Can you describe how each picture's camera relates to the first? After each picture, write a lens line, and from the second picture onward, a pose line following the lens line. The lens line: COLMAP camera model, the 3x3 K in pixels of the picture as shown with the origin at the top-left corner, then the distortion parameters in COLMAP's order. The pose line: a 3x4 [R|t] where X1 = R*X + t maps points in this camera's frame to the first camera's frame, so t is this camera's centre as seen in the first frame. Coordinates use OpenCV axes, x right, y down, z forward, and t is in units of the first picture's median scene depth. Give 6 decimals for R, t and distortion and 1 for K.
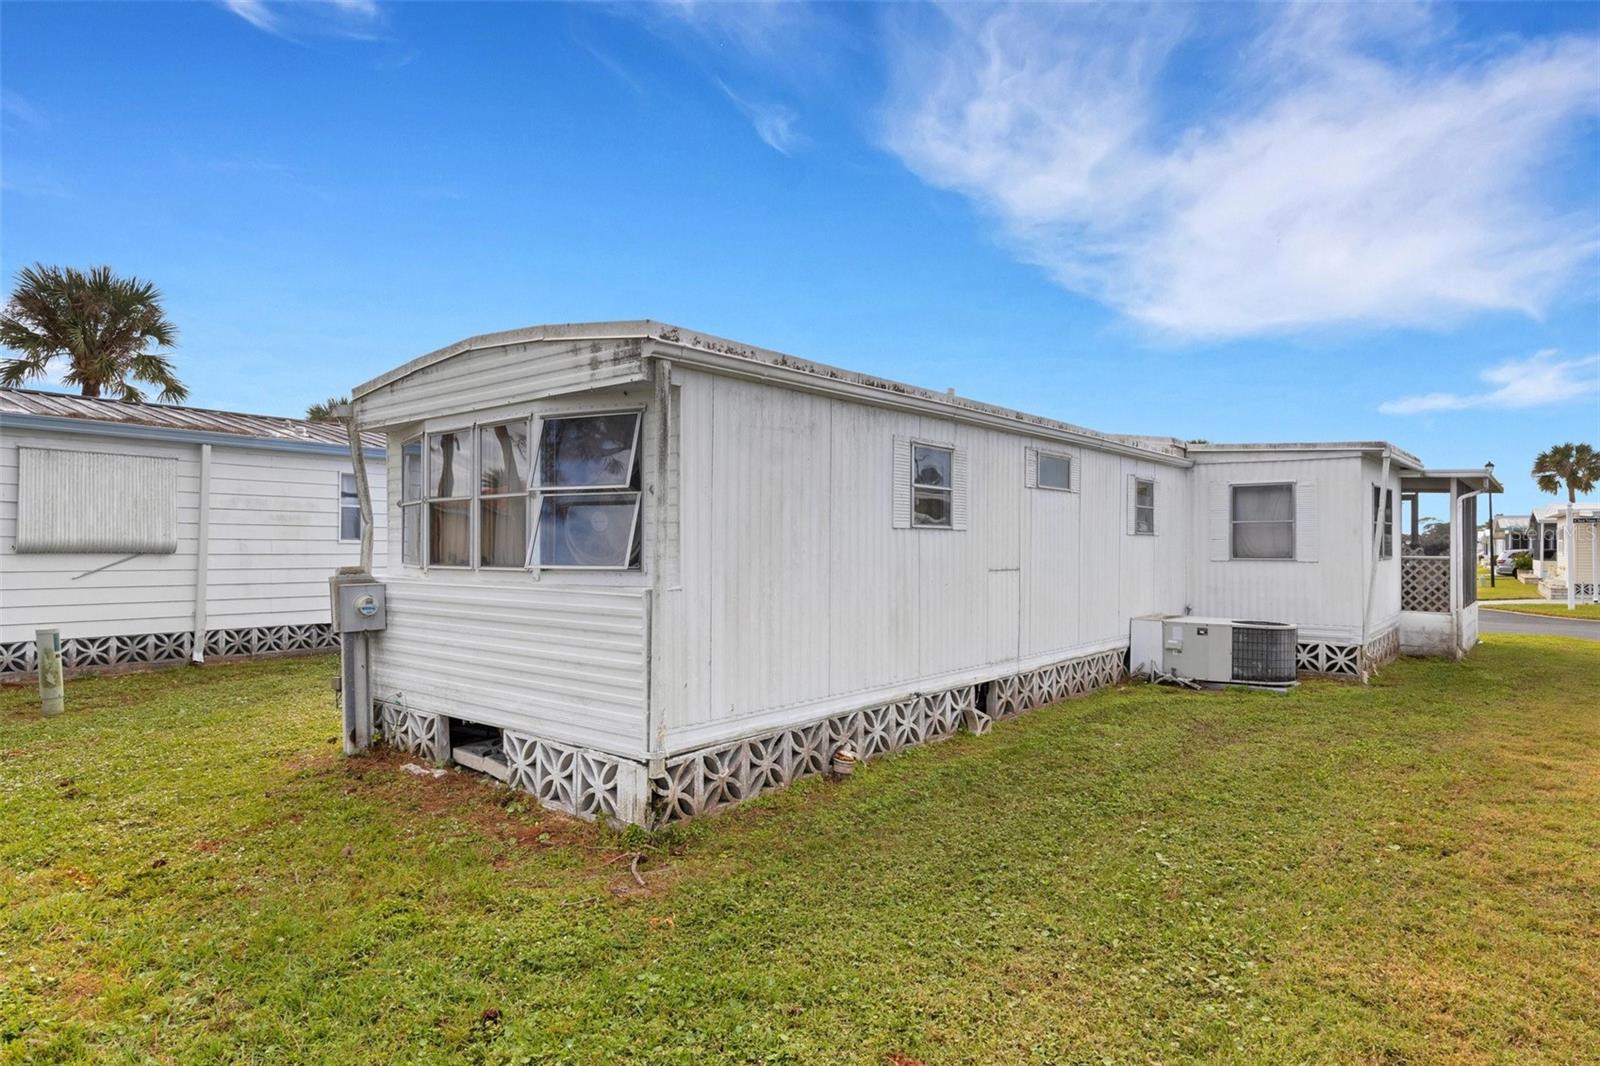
lens RADIAL K [[902.9, 0, 780.5], [0, 902.9, 542.3], [0, 0, 1]] dist [0.003235, 0.000240]
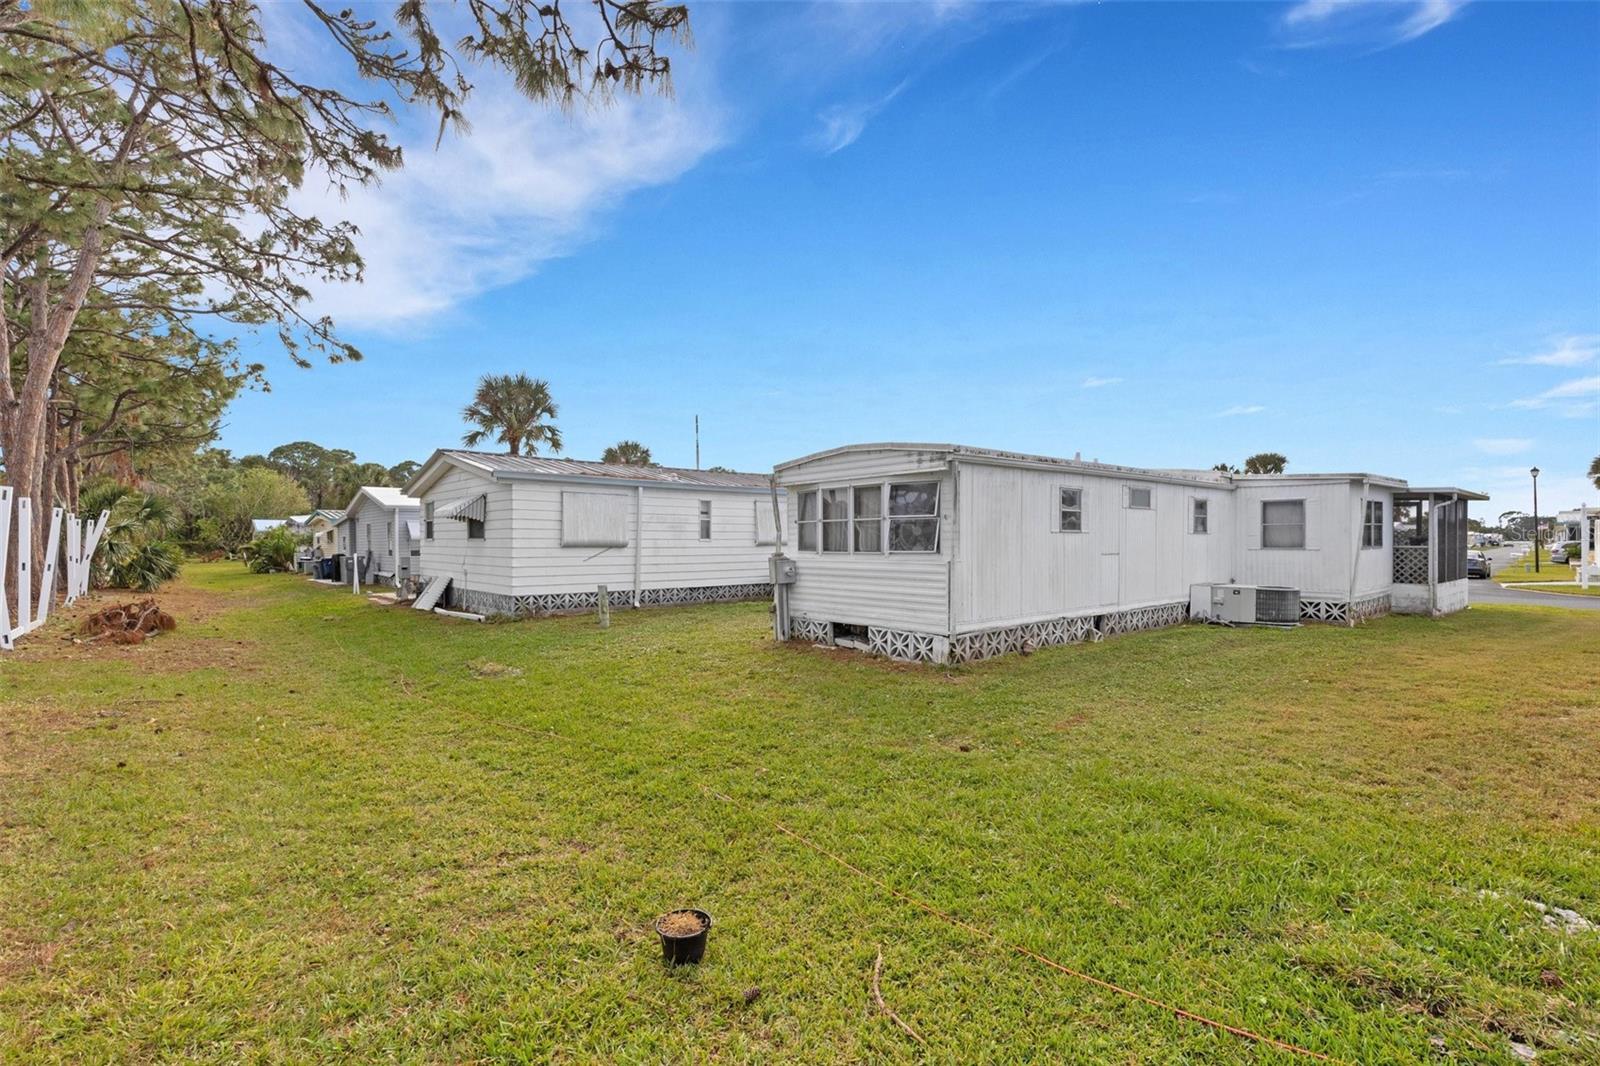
lens RADIAL K [[748.4, 0, 777.7], [0, 748.4, 547.7], [0, 0, 1]] dist [0.001407, 0.000072]
pose [[0.986410, -0.003632, -0.164260, -0.174190], [0.005757, 0.999906, 0.012465, -0.005184], [0.164199, -0.013242, 0.986338, -0.629636]]
